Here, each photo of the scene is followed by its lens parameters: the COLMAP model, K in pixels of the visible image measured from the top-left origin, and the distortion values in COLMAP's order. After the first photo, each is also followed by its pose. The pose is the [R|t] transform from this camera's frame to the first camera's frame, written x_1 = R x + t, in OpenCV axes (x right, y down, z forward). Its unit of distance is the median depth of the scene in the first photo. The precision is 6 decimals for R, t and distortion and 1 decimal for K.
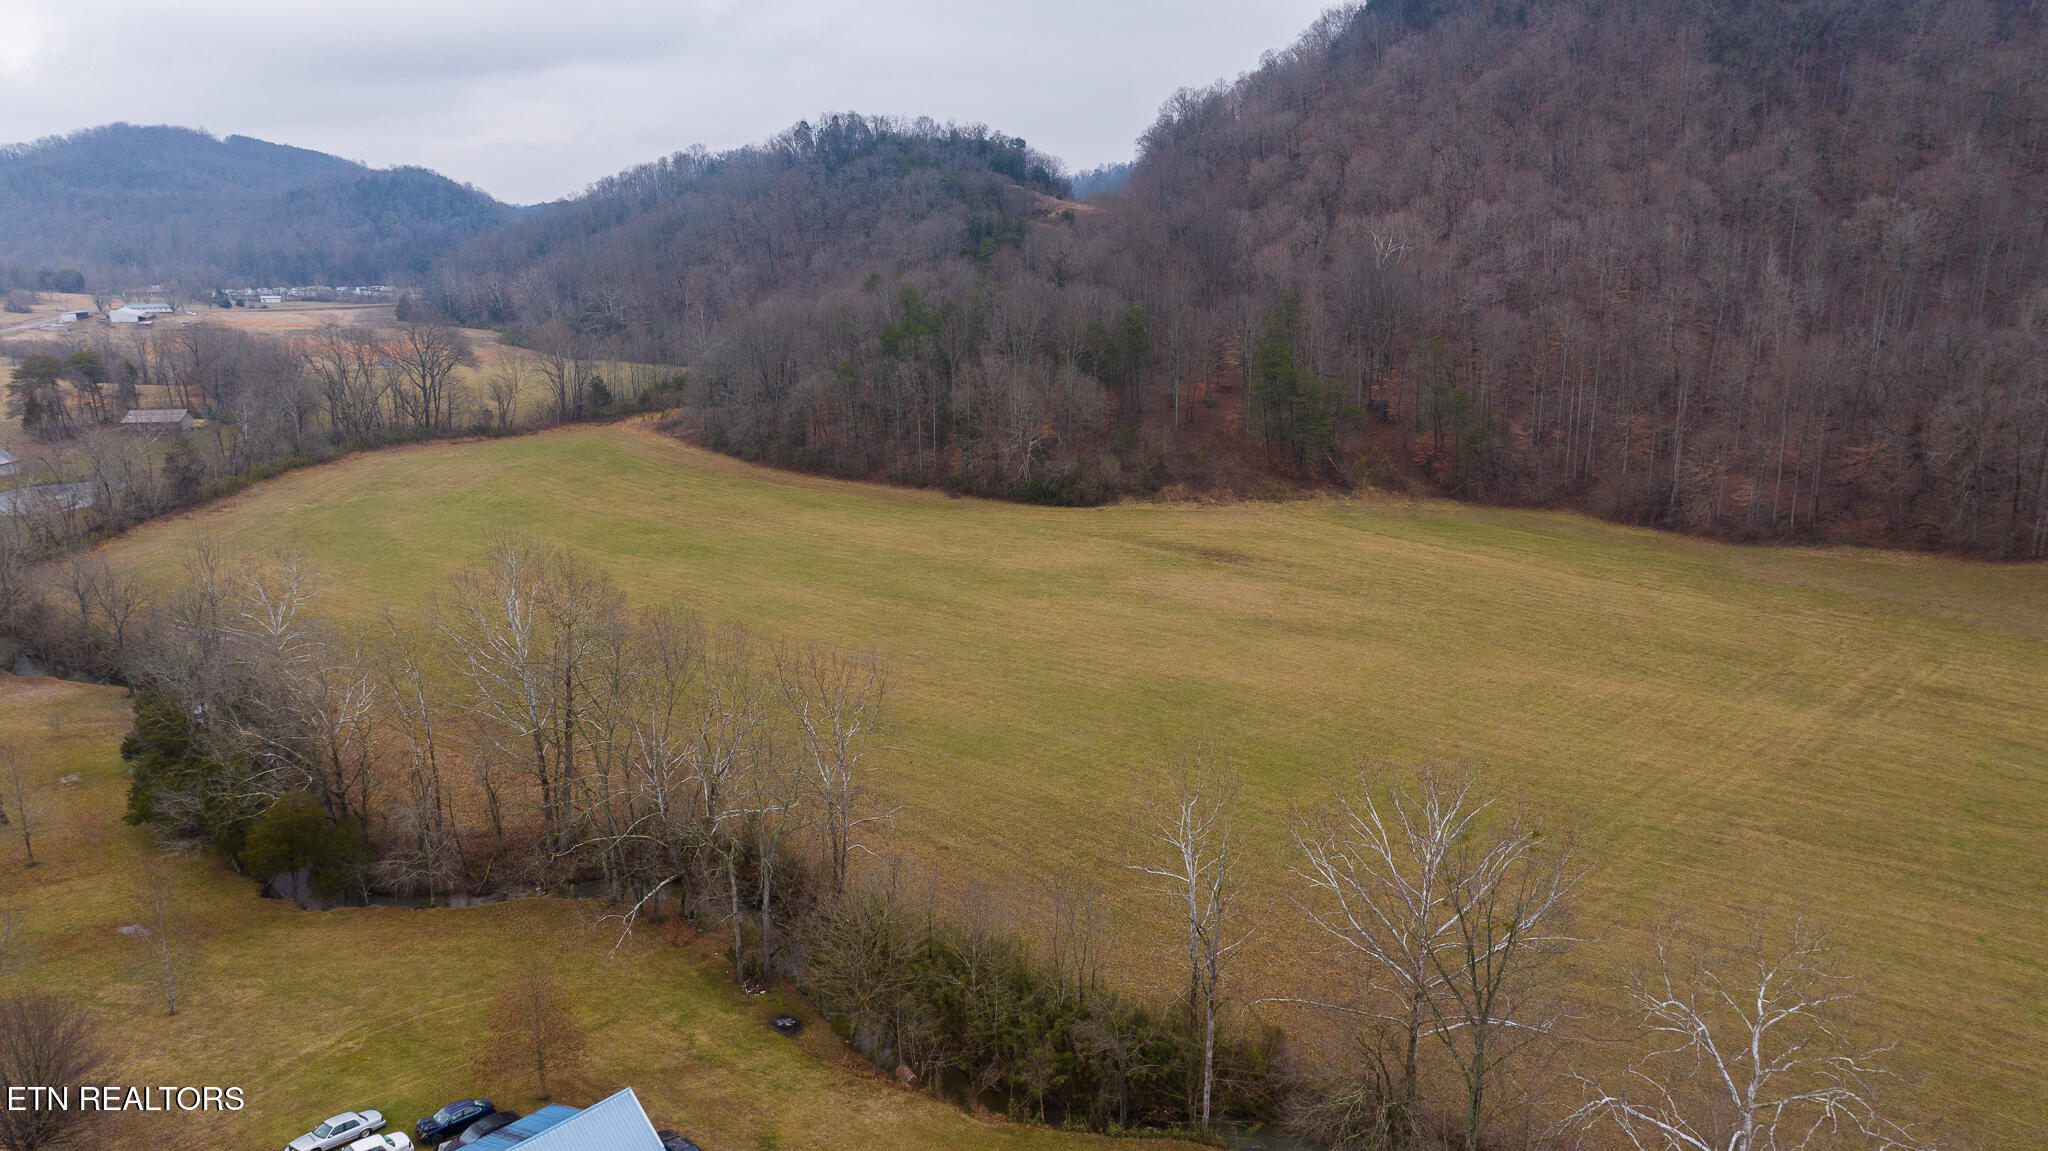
lens RADIAL K [[1435.2, 0, 1030.2], [0, 1435.2, 588.9], [0, 0, 1]] dist [-0.040050, 0.042051]
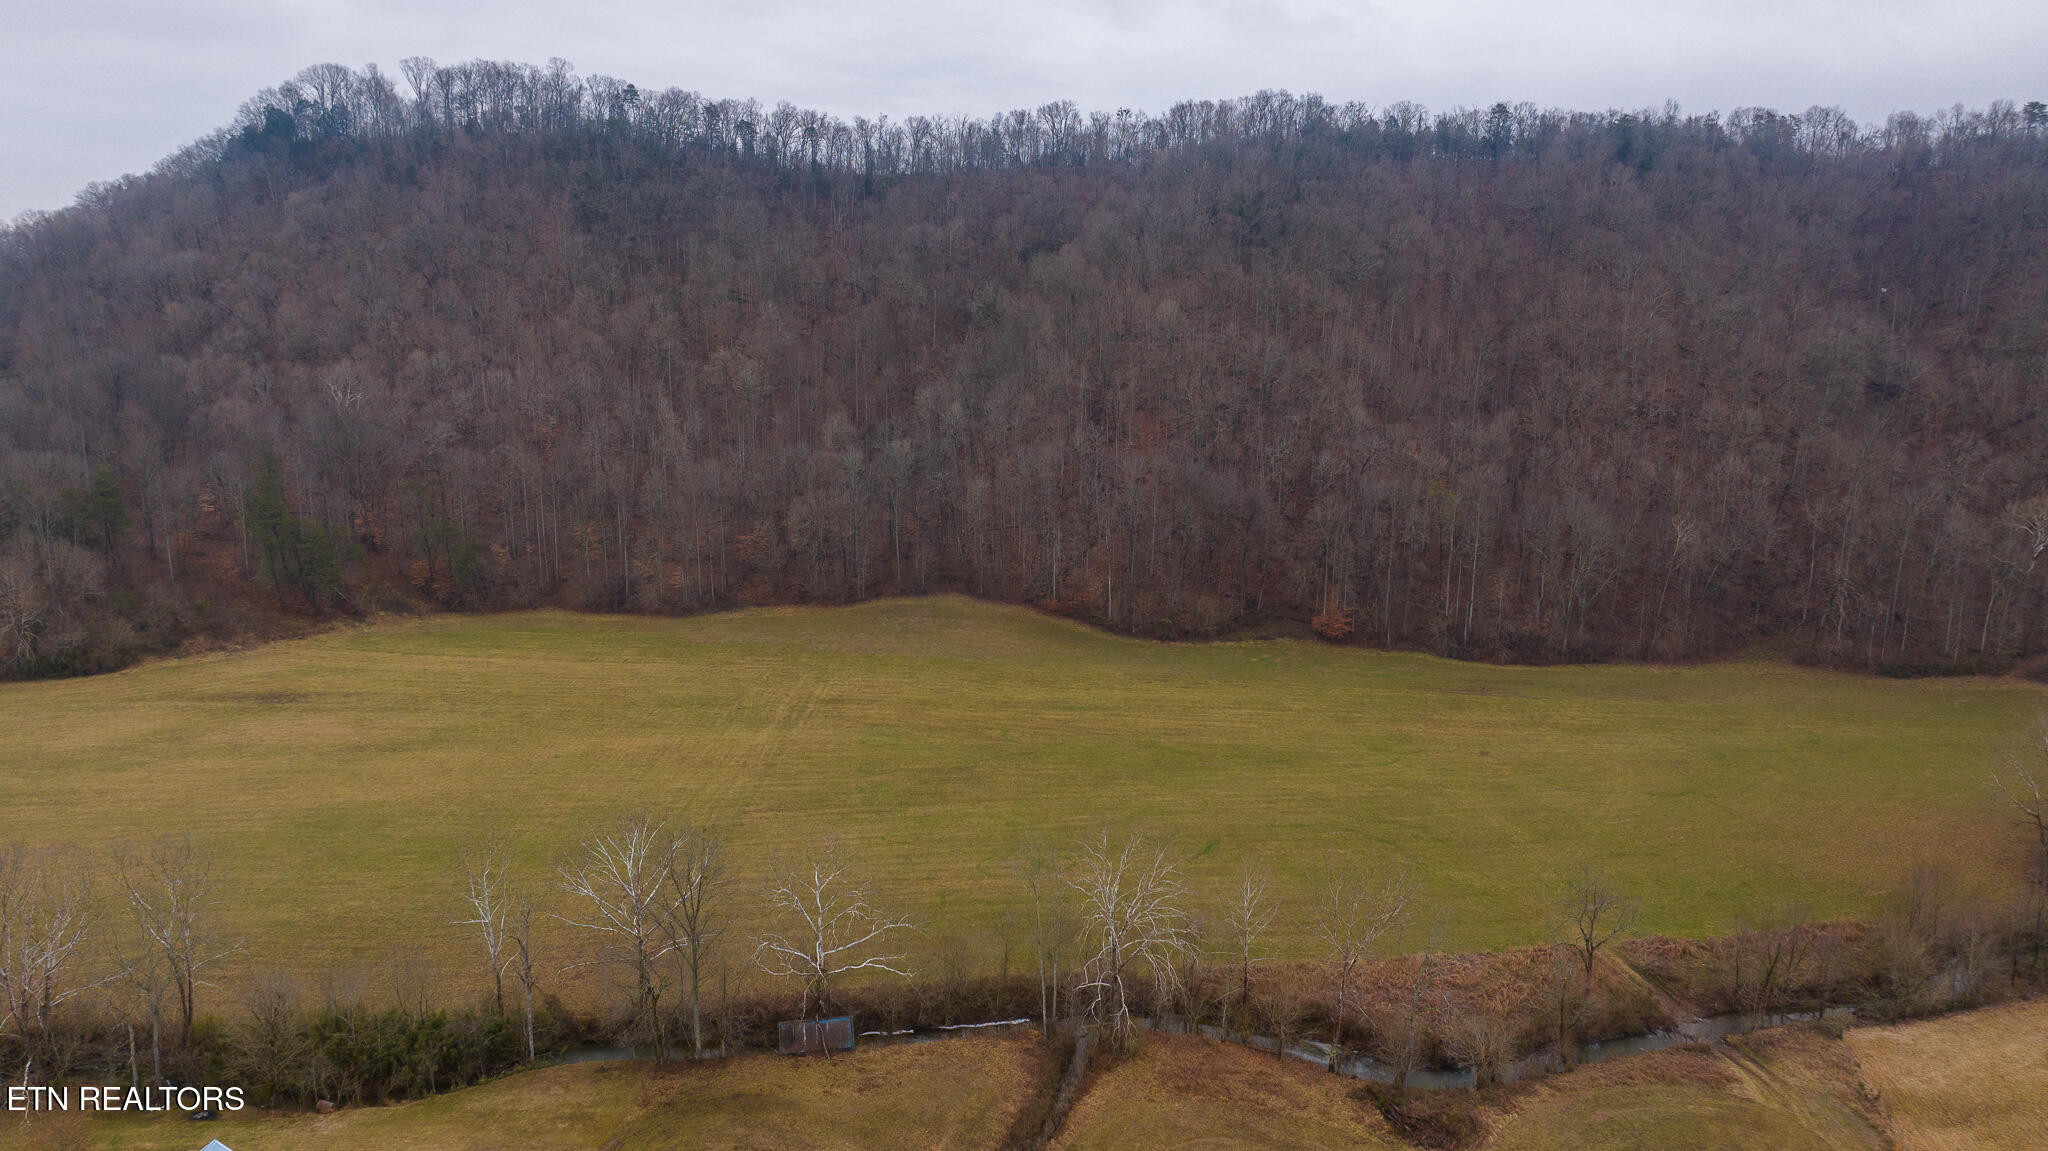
lens RADIAL K [[1435.2, 0, 1025.9], [0, 1435.2, 573.7], [0, 0, 1]] dist [-0.040050, 0.042051]
pose [[0.728102, -0.131822, 0.672674, -0.166134], [0.163916, 0.986347, 0.015869, -0.037384], [-0.665582, 0.098707, 0.739769, -0.219099]]
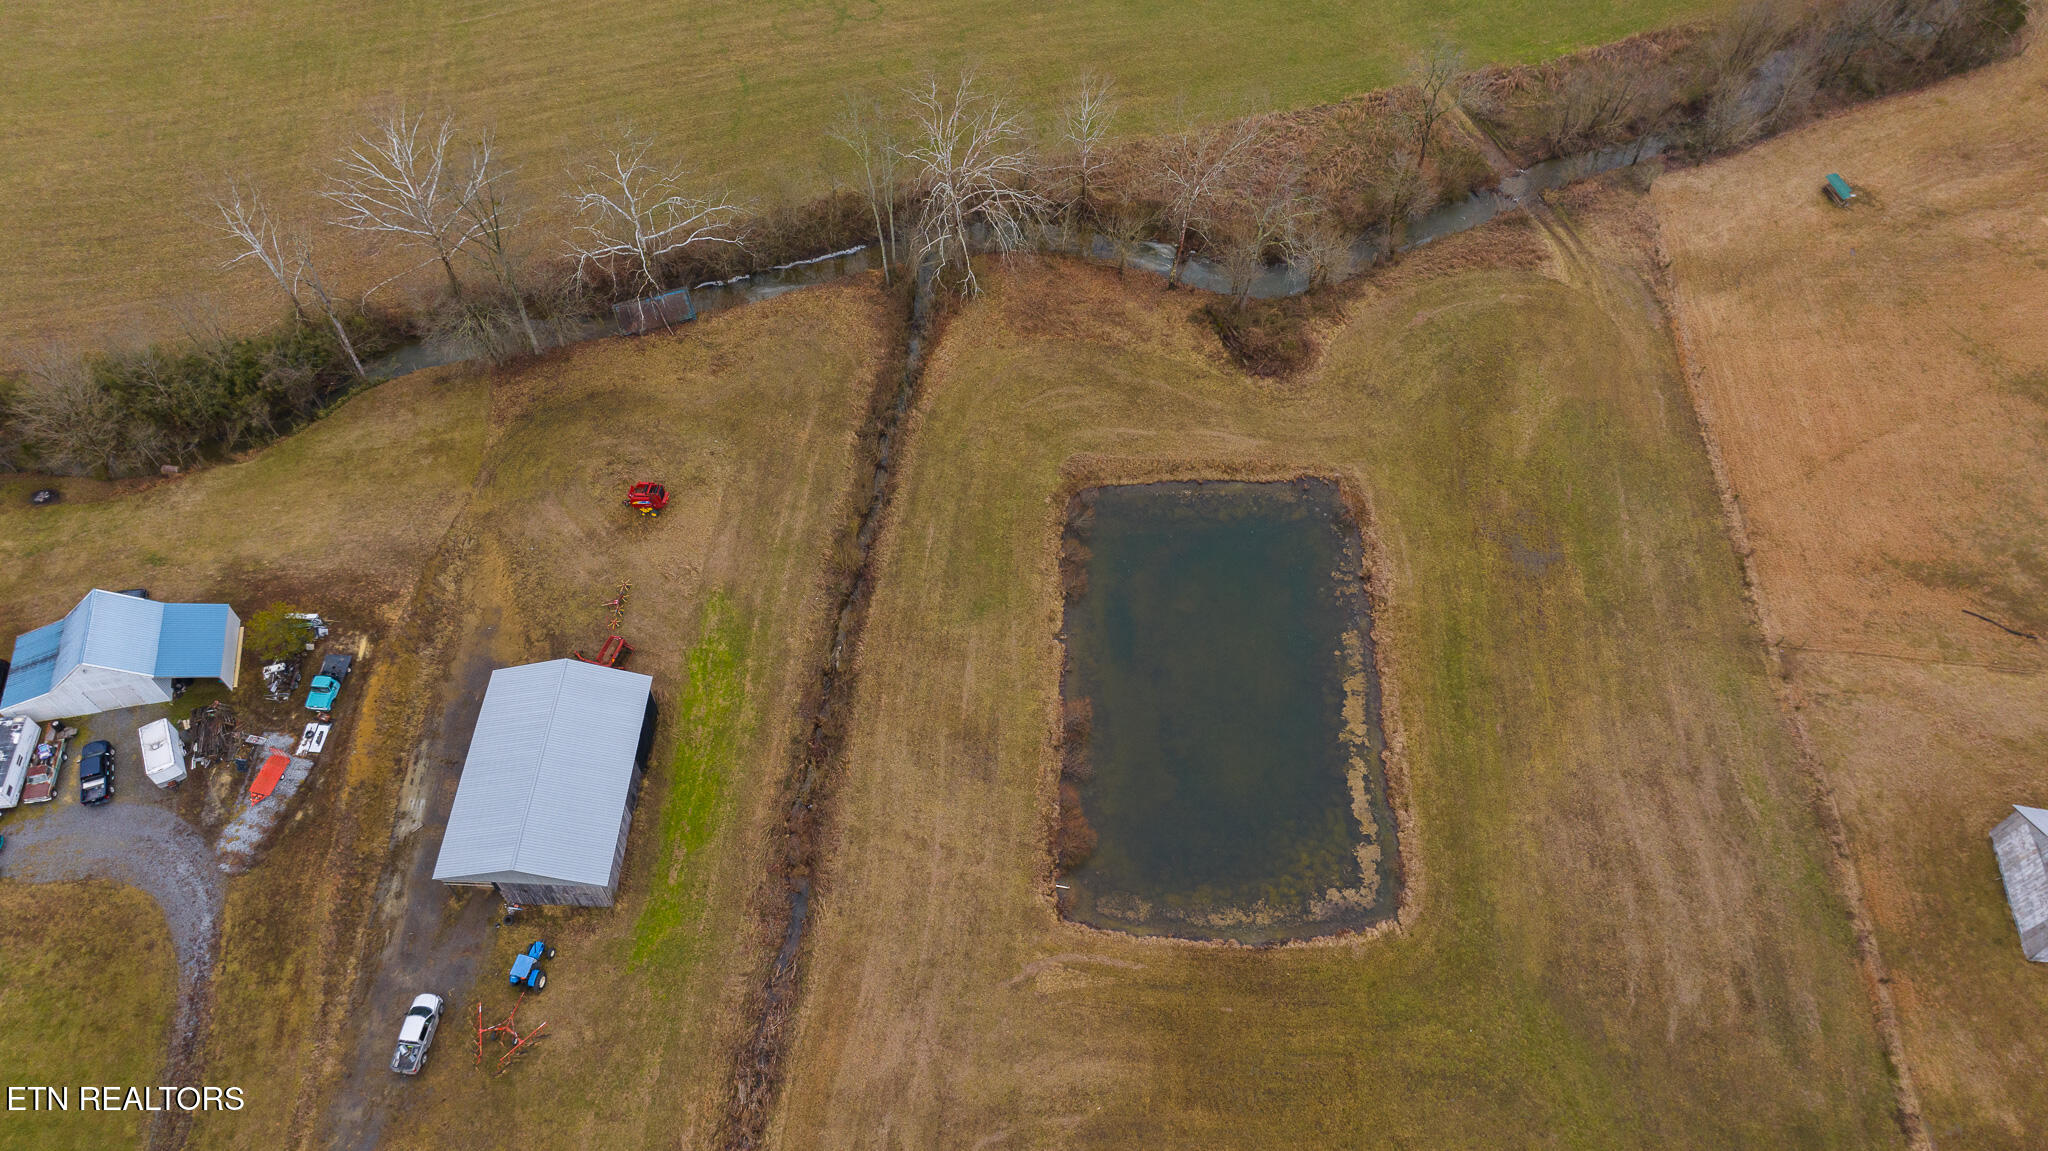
lens RADIAL K [[1435.2, 0, 1025.5], [0, 1435.2, 565.4], [0, 0, 1]] dist [-0.040050, 0.042051]
pose [[0.601417, -0.652086, 0.461607, -0.102158], [0.189984, 0.677932, 0.710151, -0.157418], [-0.776018, -0.339399, 0.531606, -0.164059]]
